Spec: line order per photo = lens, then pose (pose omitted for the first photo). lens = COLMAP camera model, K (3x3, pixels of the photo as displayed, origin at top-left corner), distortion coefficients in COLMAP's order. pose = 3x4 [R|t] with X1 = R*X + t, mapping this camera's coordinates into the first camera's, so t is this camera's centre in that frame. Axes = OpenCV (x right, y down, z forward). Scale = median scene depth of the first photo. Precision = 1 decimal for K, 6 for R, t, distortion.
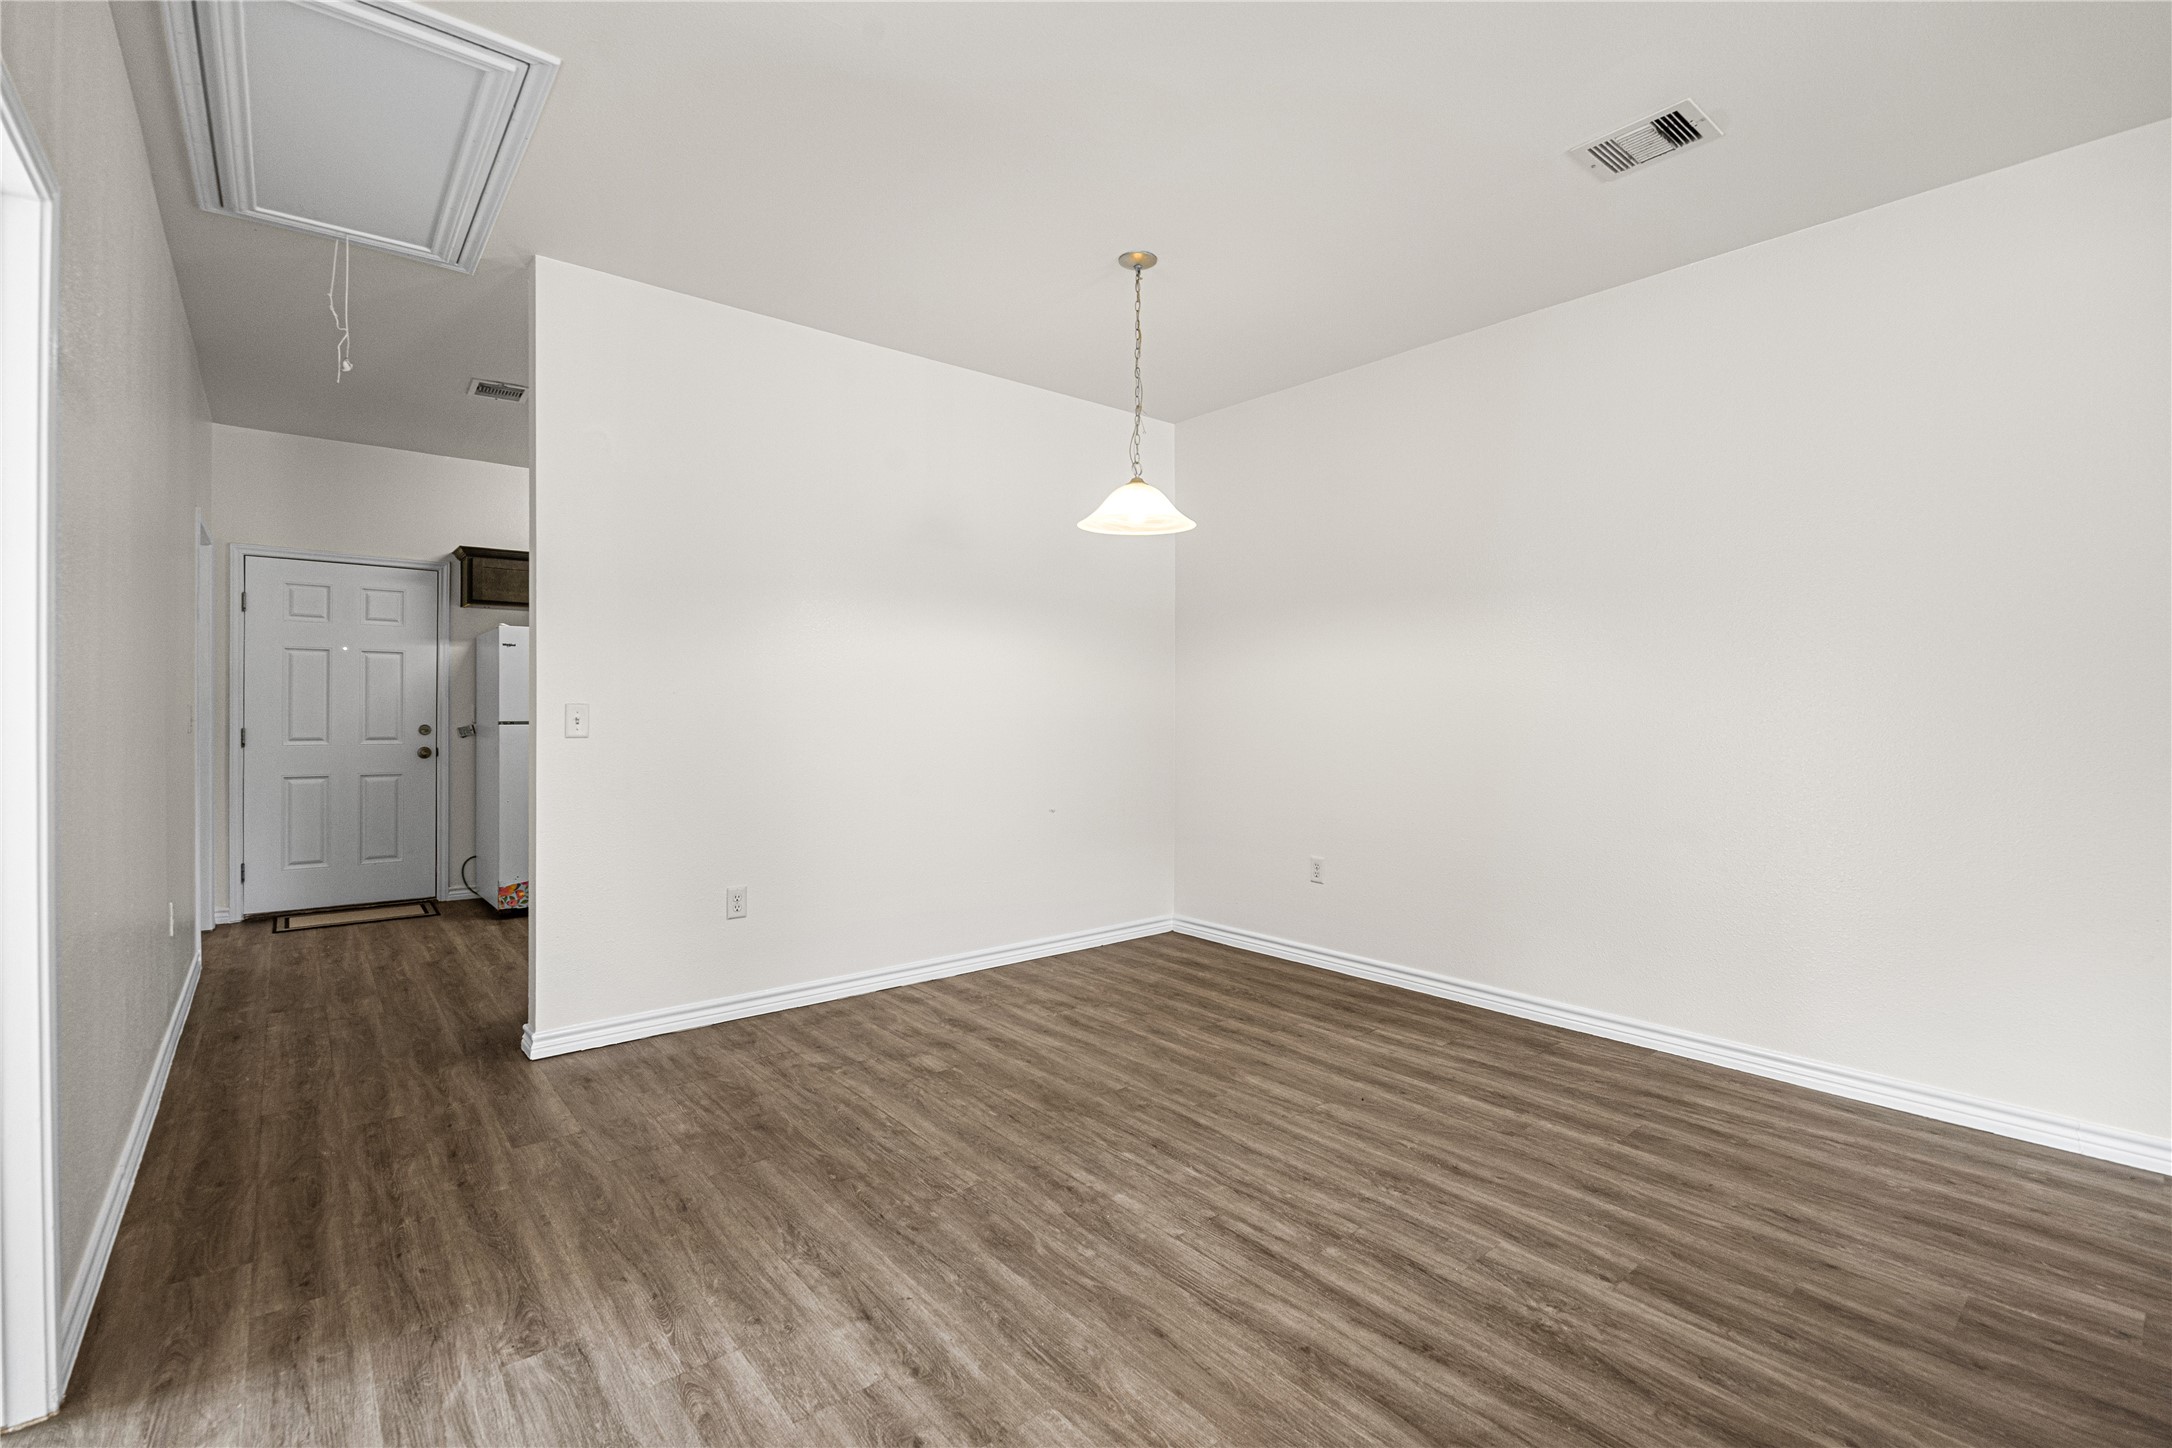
lens RADIAL K [[950.4, 0, 1071.6], [0, 950.4, 717.2], [0, 0, 1]] dist [-0.018145, 0.000213]
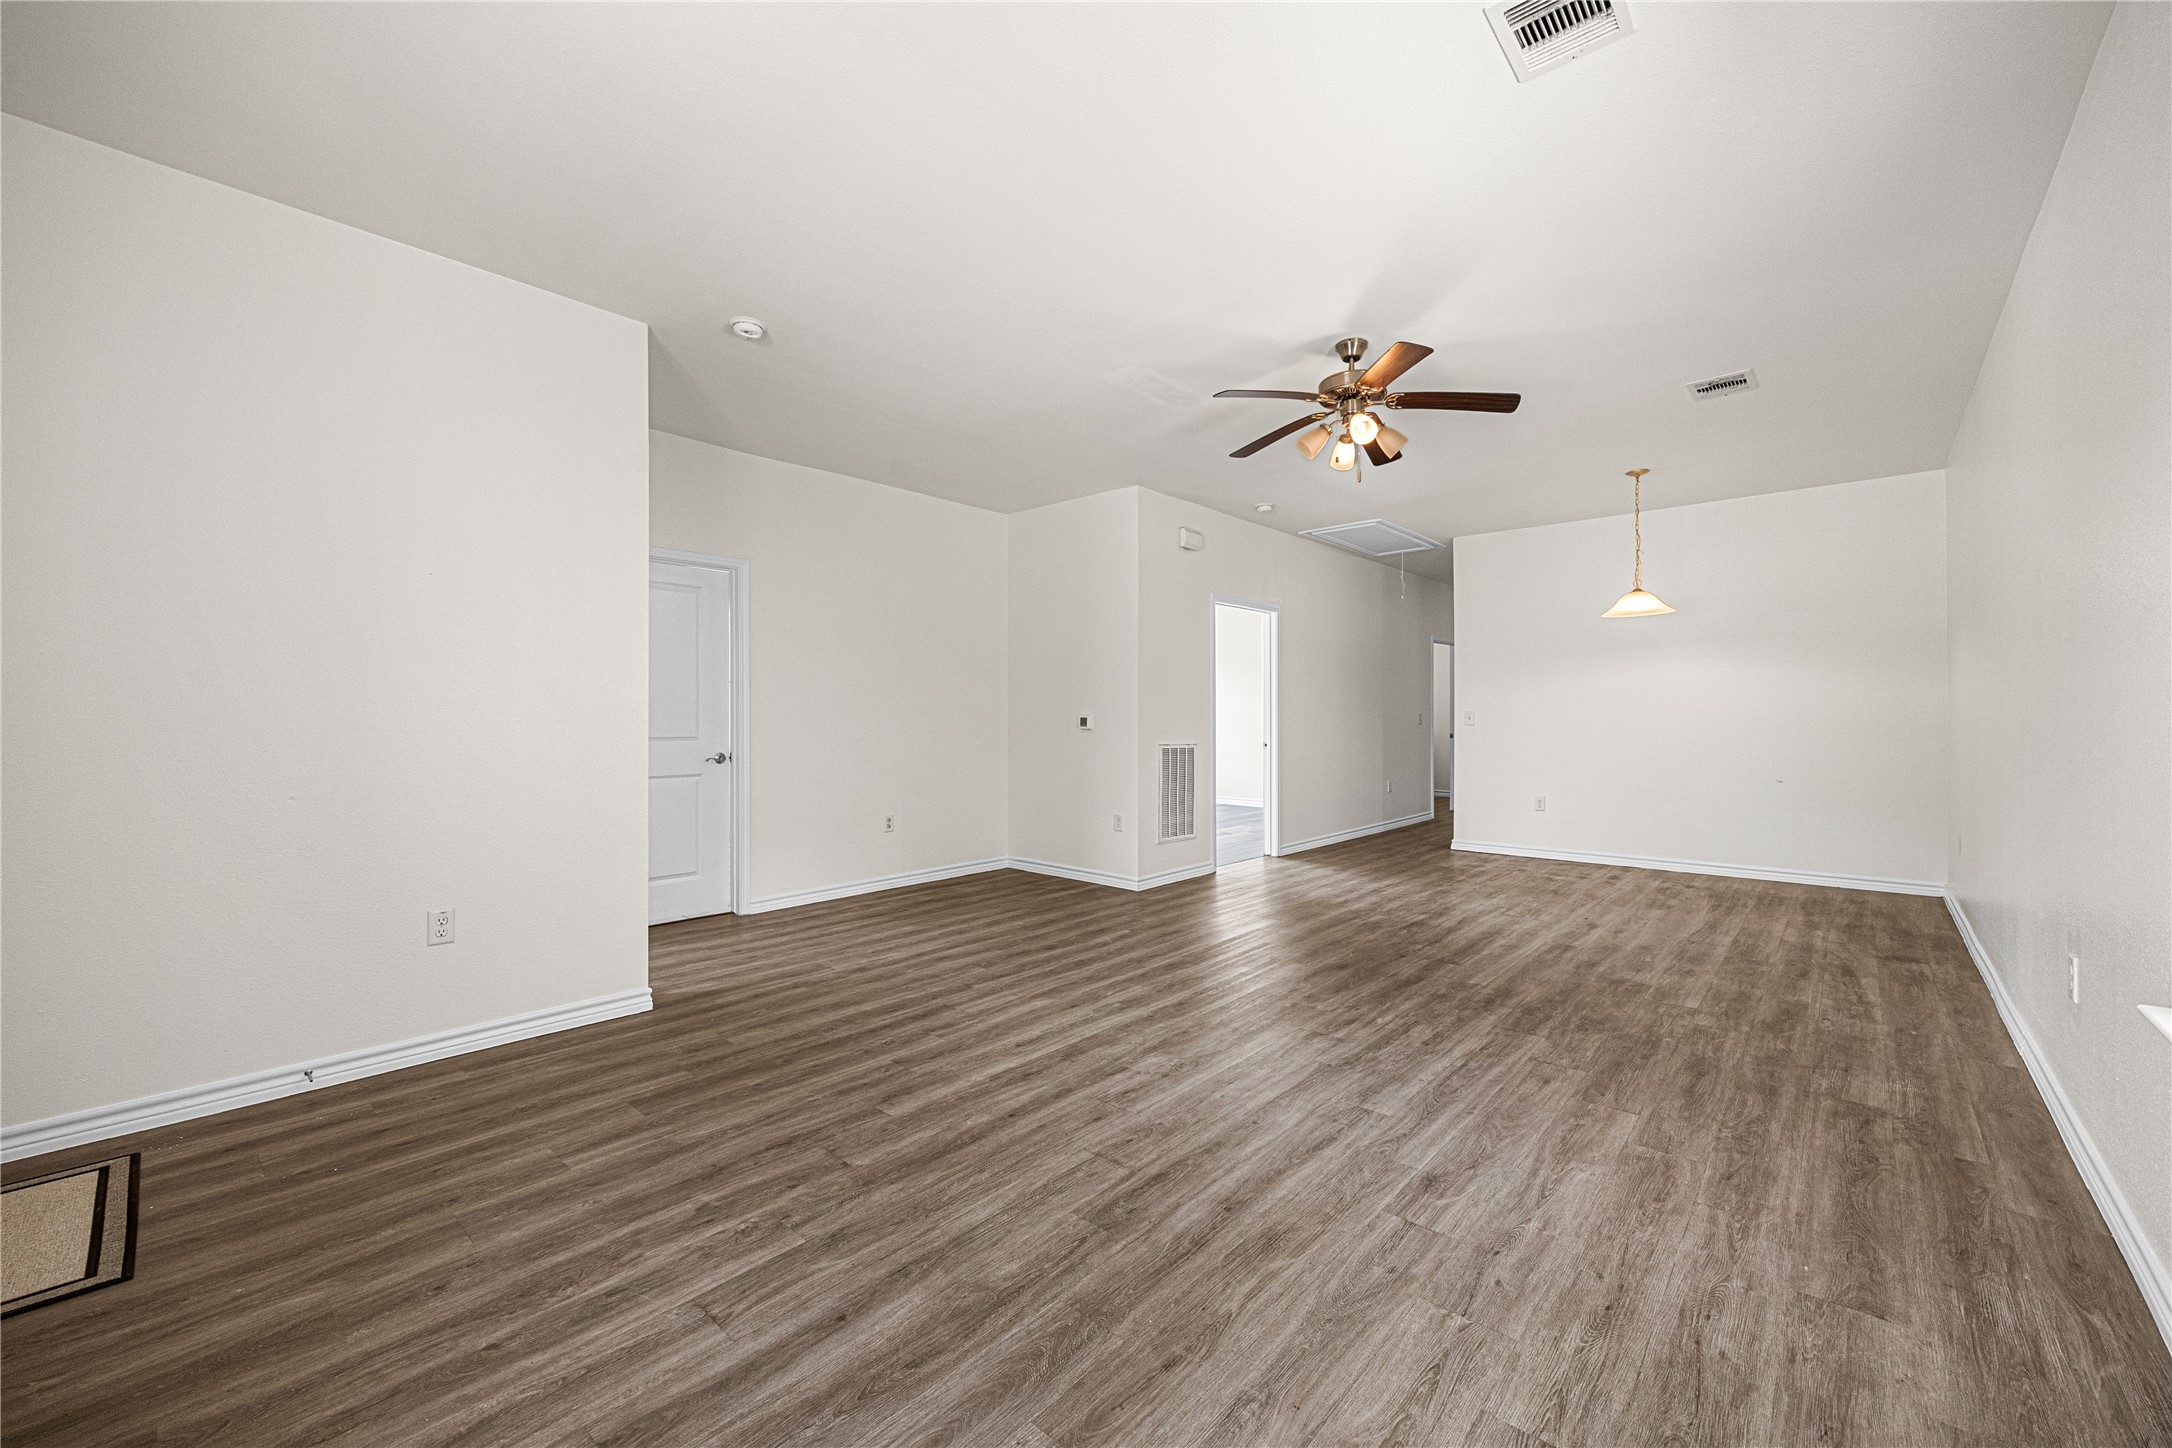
lens RADIAL K [[848.4, 0, 1072.4], [0, 848.4, 721.9], [0, 0, 1]] dist [-0.001552, -0.000543]
pose [[0.122519, -0.001945, -0.992464, 2.181337], [-0.005398, 0.999982, -0.002627, 0.033631], [0.992451, 0.005680, 0.122506, -0.430984]]
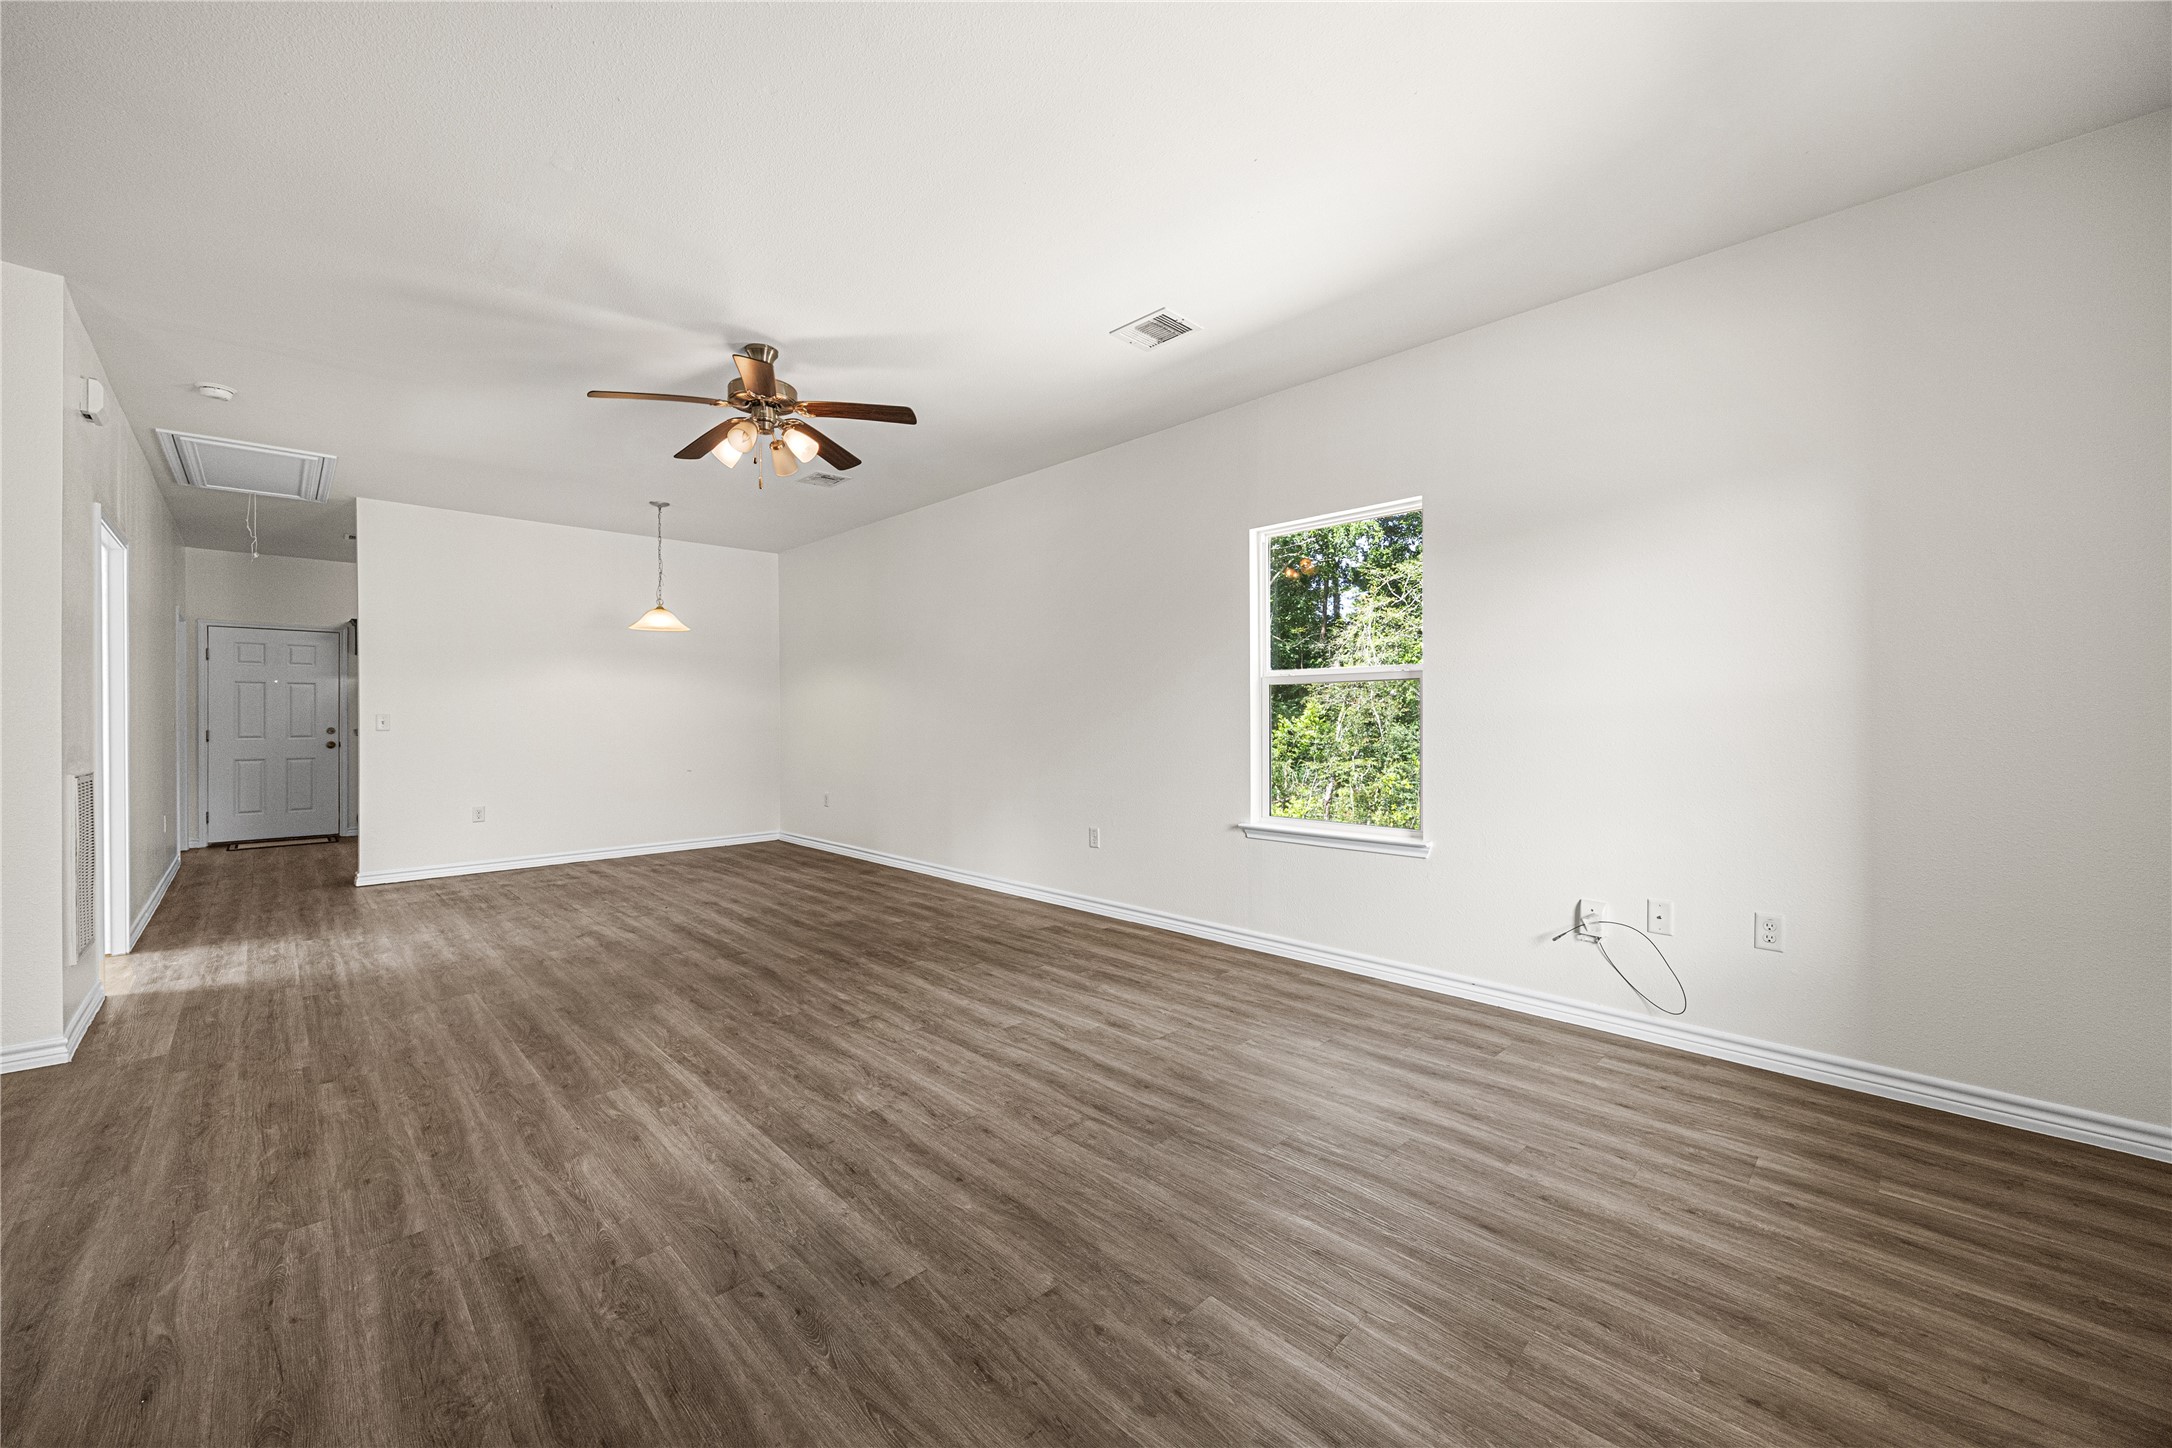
lens RADIAL K [[848.4, 0, 1086.0], [0, 848.4, 718.8], [0, 0, 1]] dist [-0.001552, -0.000543]
pose [[0.997179, -0.009026, 0.074514, 1.193821], [0.009273, 0.999953, -0.002977, 0.022062], [-0.074484, 0.003659, 0.997215, -1.311677]]
